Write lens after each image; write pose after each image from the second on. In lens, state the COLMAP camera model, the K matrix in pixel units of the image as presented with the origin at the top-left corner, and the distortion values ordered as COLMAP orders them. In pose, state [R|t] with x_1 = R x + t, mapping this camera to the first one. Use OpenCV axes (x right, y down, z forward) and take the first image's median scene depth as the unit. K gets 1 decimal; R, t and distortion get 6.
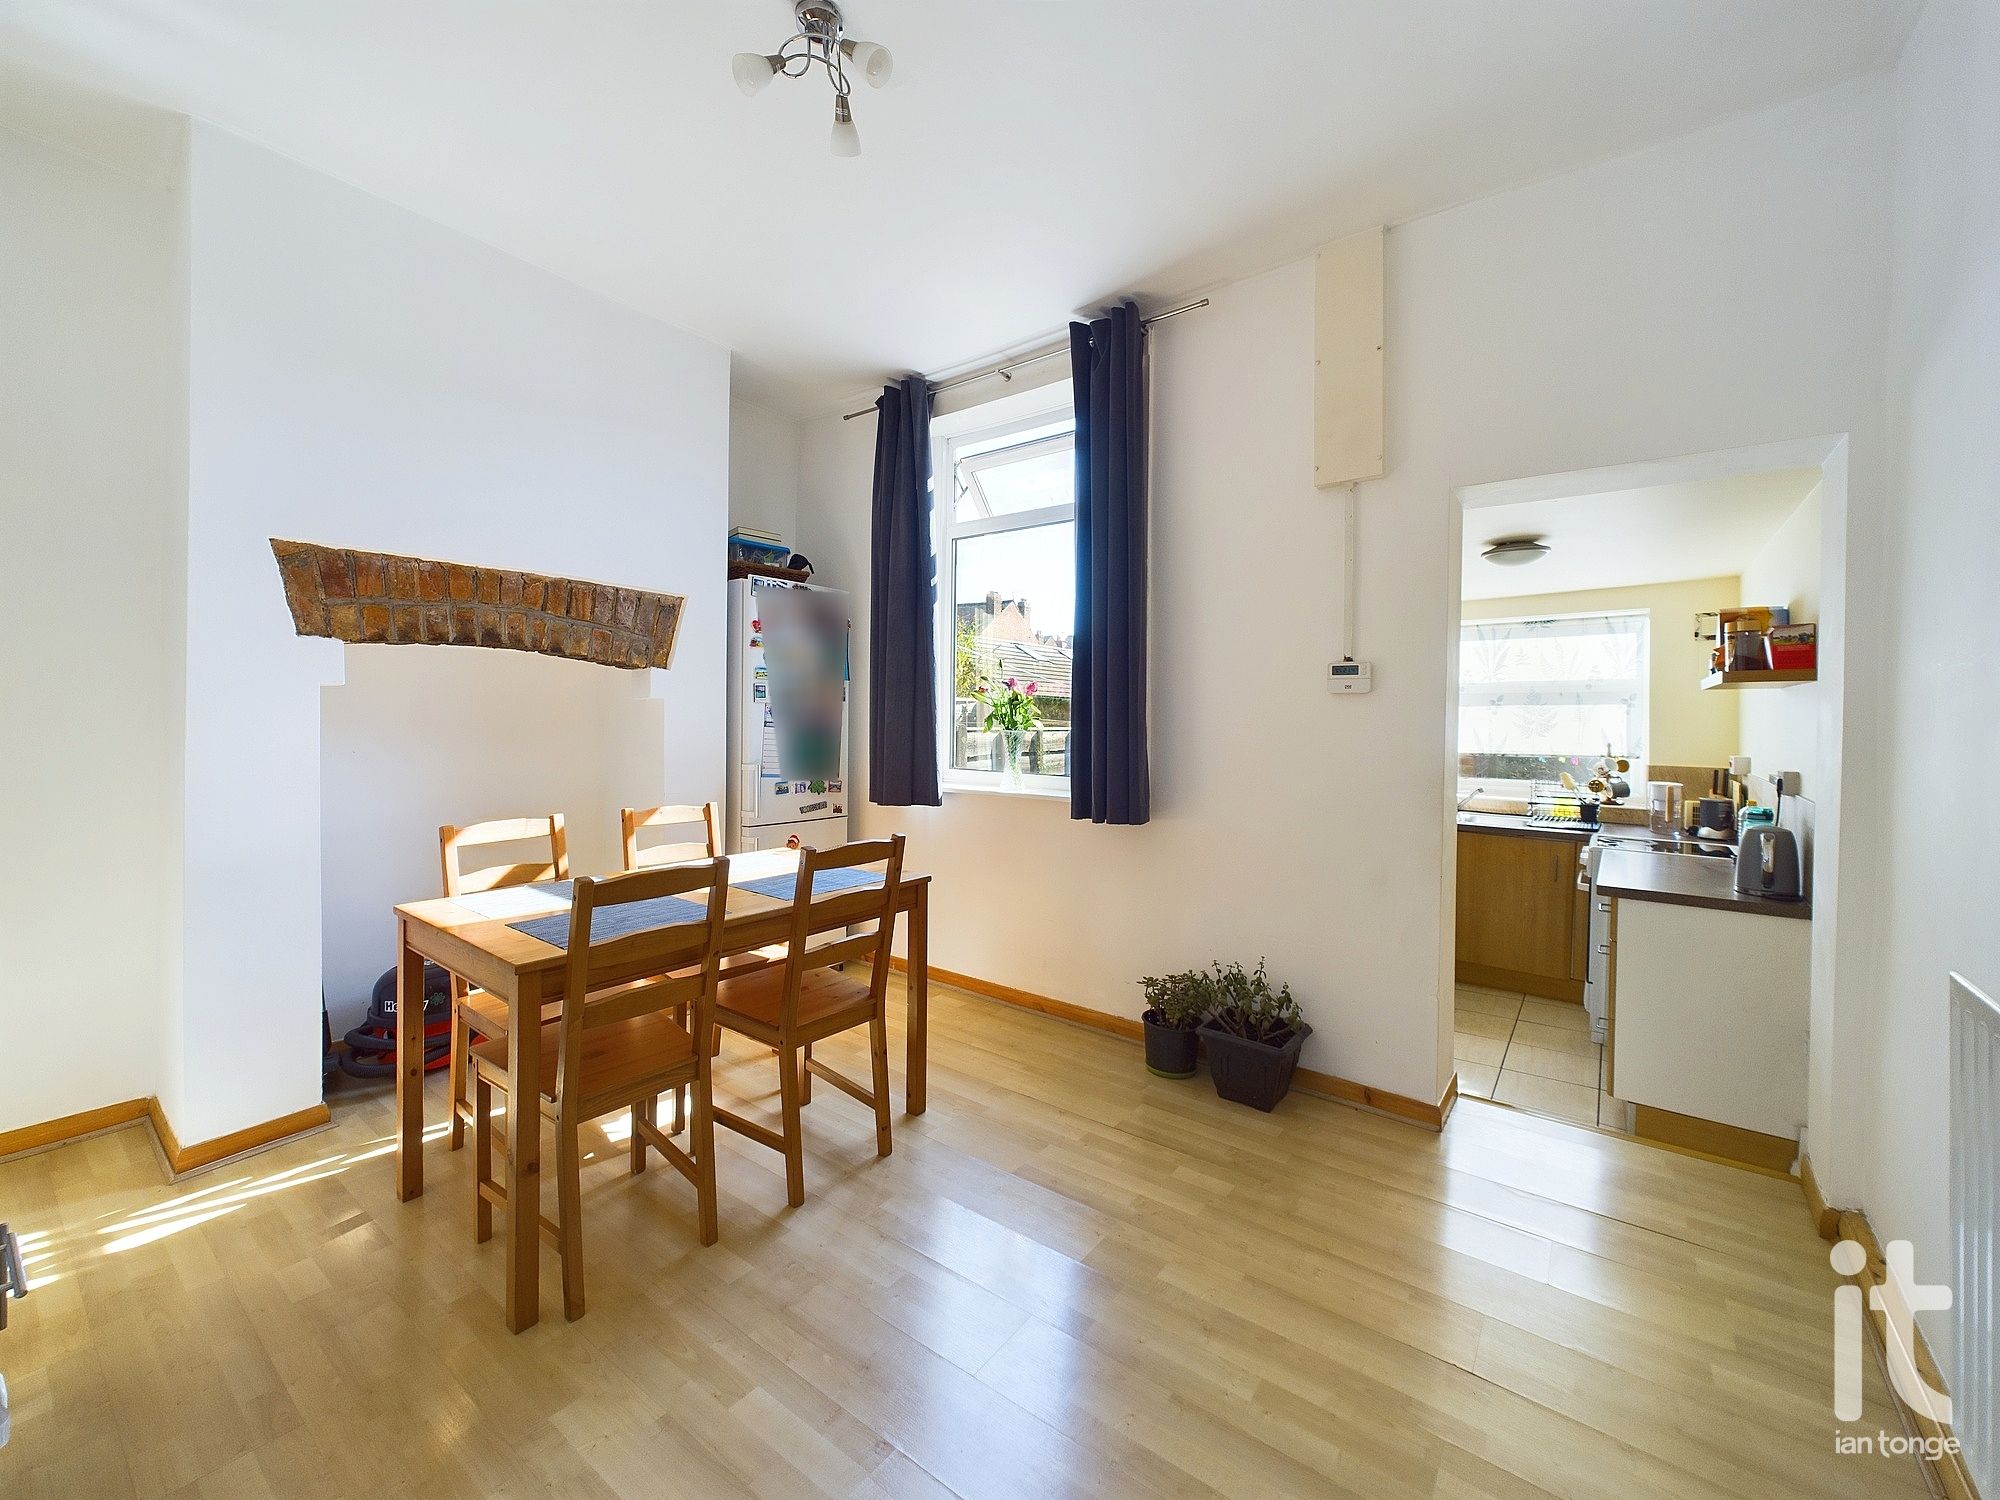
lens RADIAL K [[802.7, 0, 997.2], [0, 802.7, 722.8], [0, 0, 1]] dist [0.001585, -0.000277]
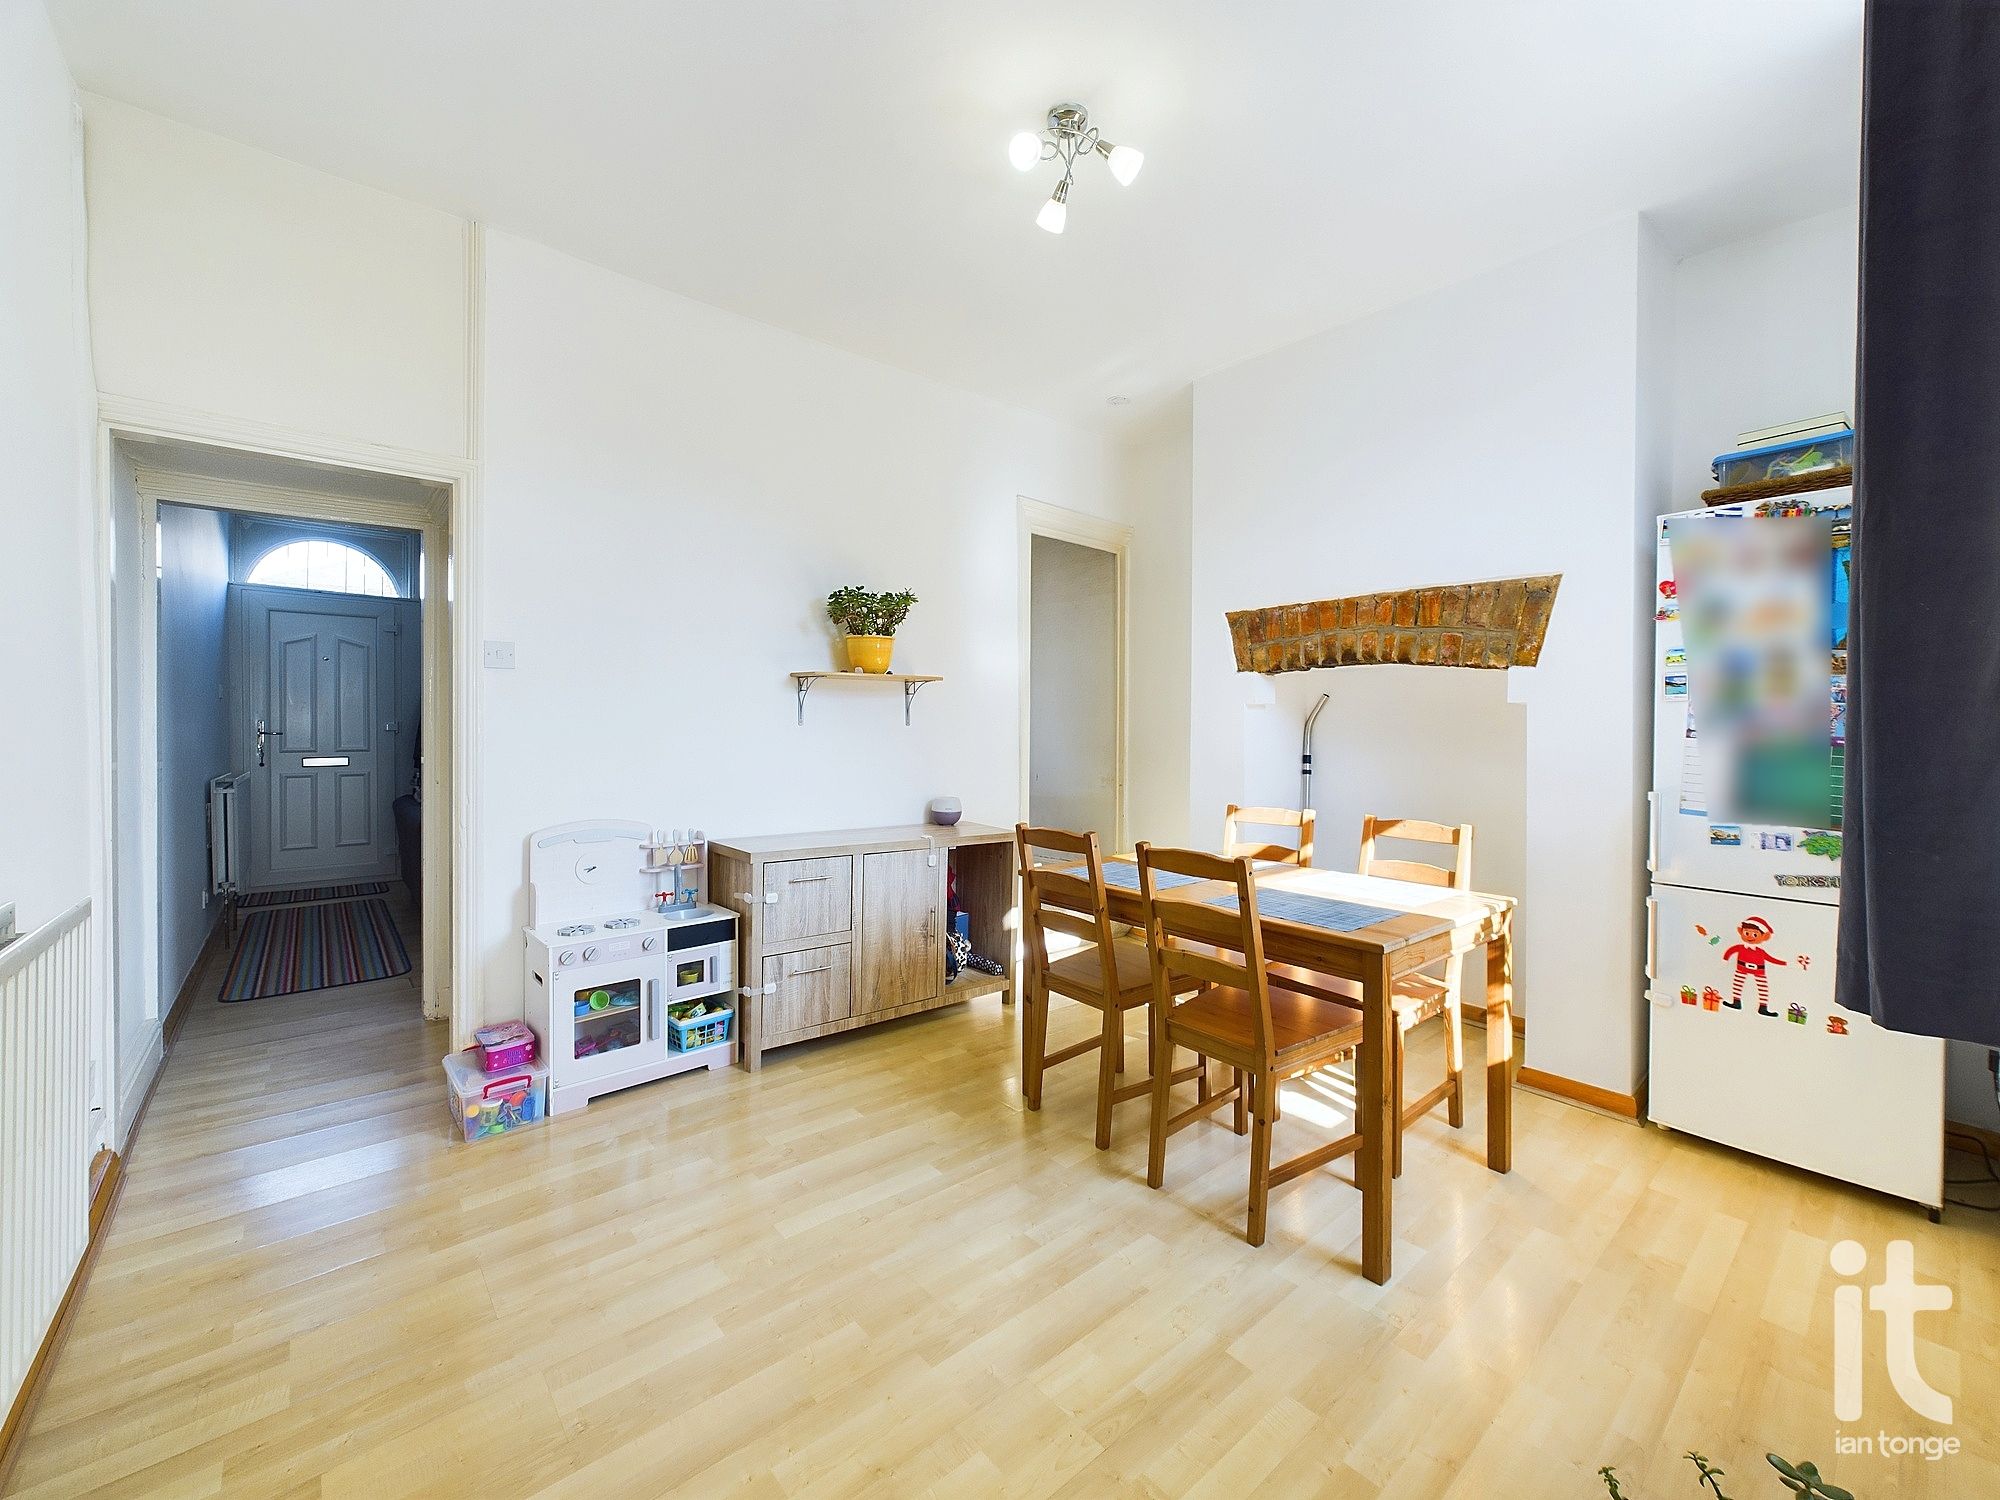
lens RADIAL K [[802.7, 0, 1006.9], [0, 802.7, 724.9], [0, 0, 1]] dist [0.001585, -0.000277]
pose [[-0.195821, -0.013180, -0.980551, 0.614618], [-0.013009, 0.999857, -0.010842, 0.011530], [0.980553, 0.010633, -0.195964, 0.760225]]
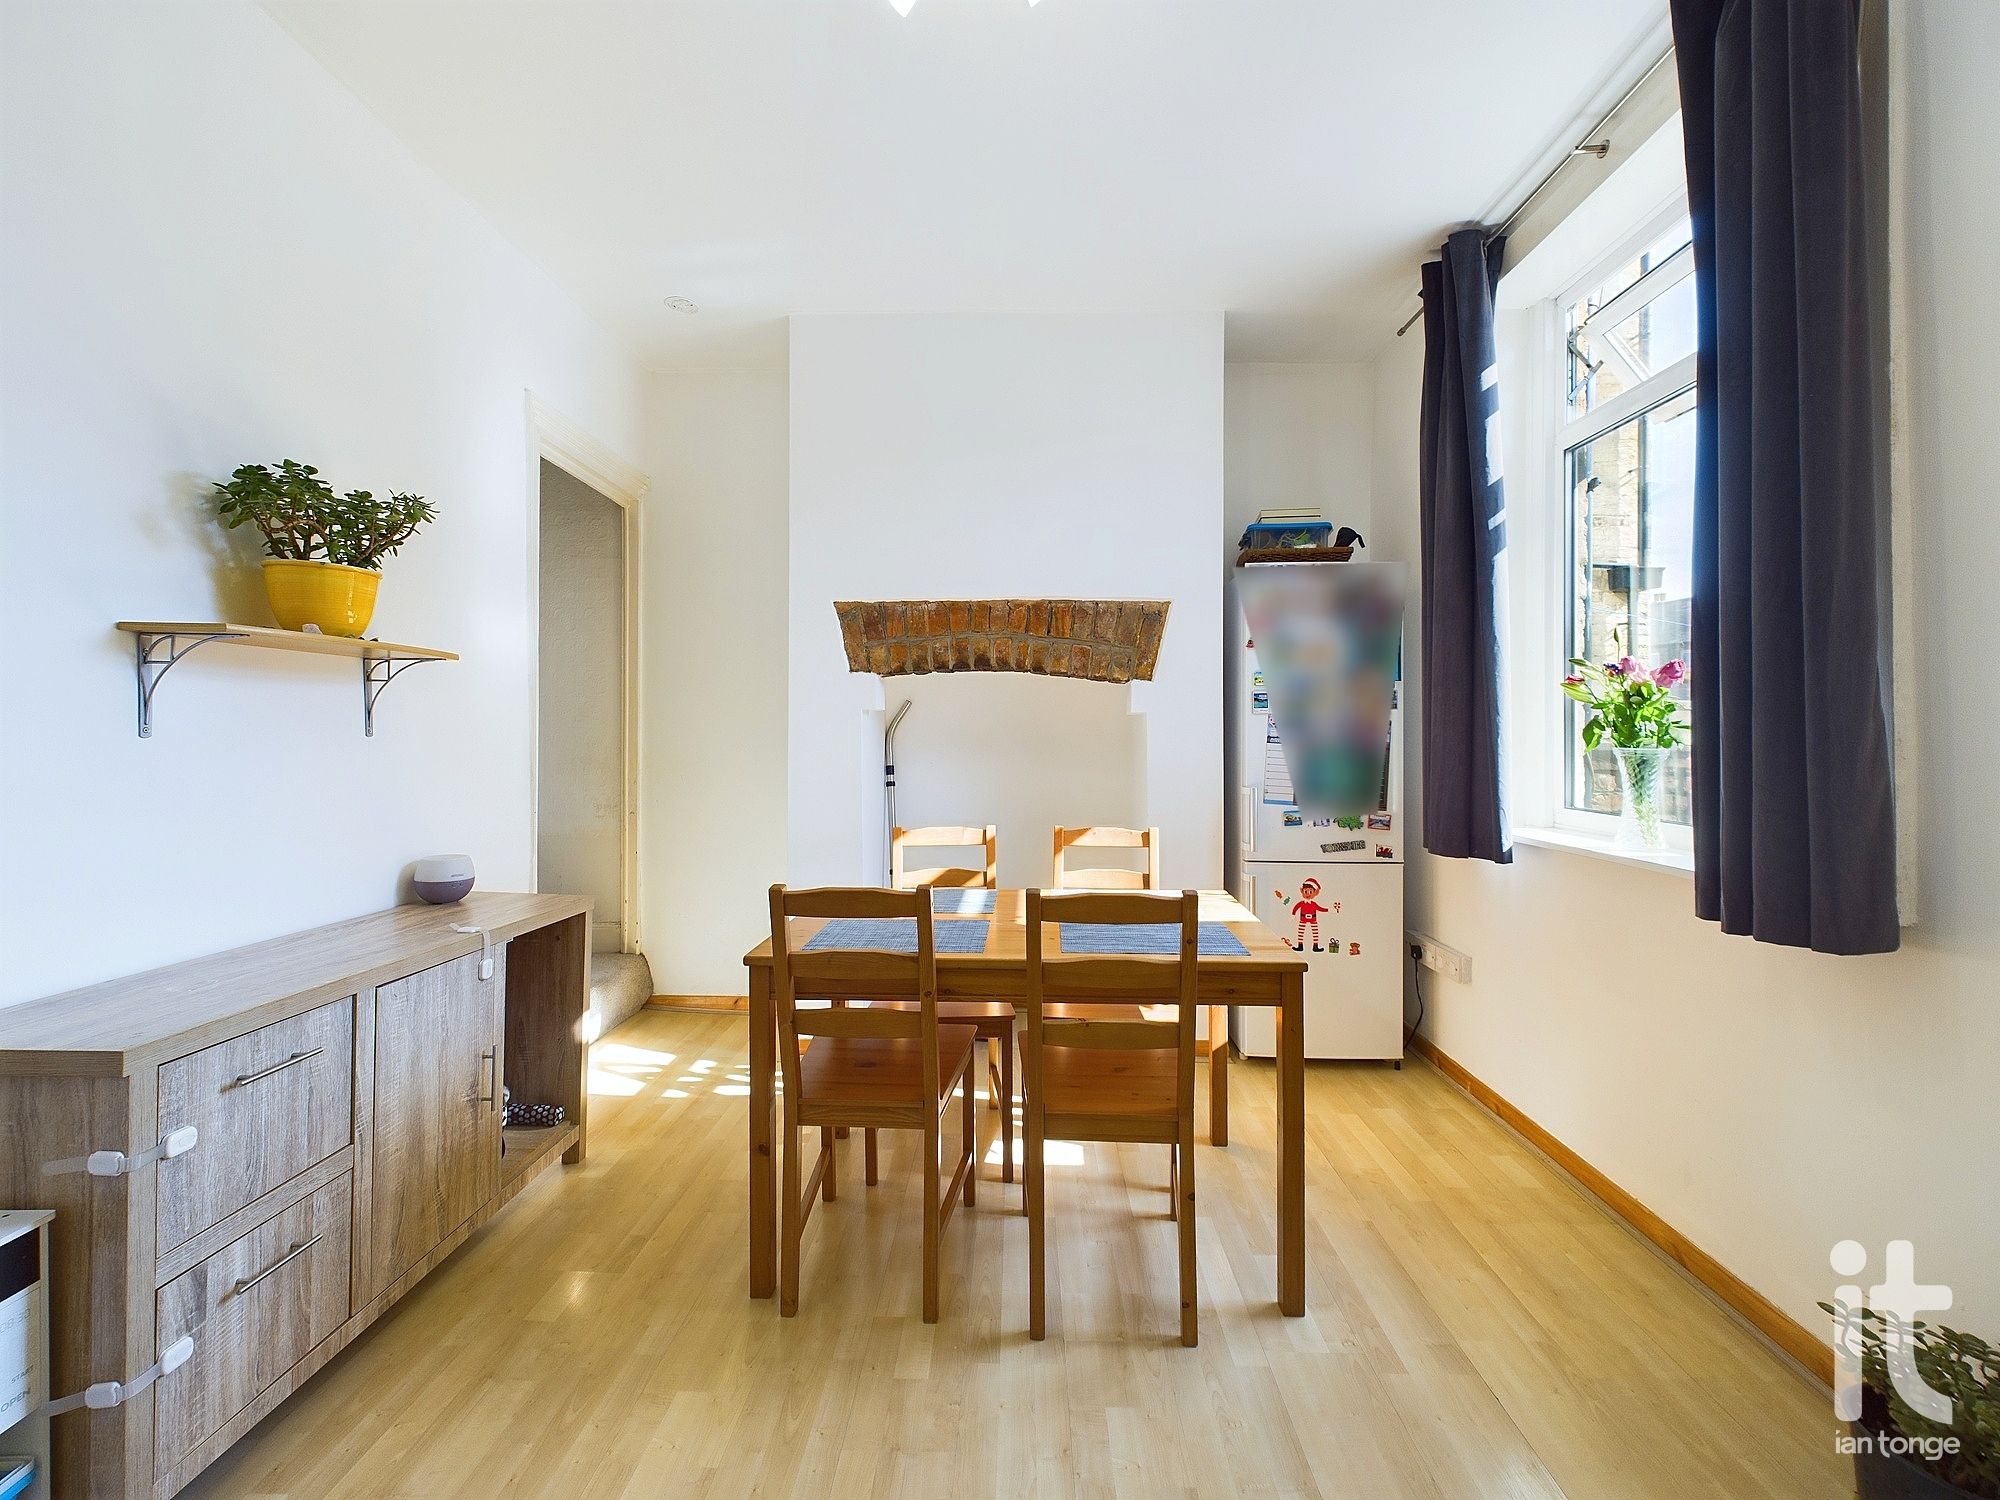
lens RADIAL K [[802.7, 0, 995.7], [0, 802.7, 733.2], [0, 0, 1]] dist [0.001585, -0.000277]
pose [[0.583072, -0.012870, -0.812319, 0.289492], [0.001493, 0.999890, -0.014770, 0.008914], [0.812419, 0.007399, 0.583027, 0.375390]]
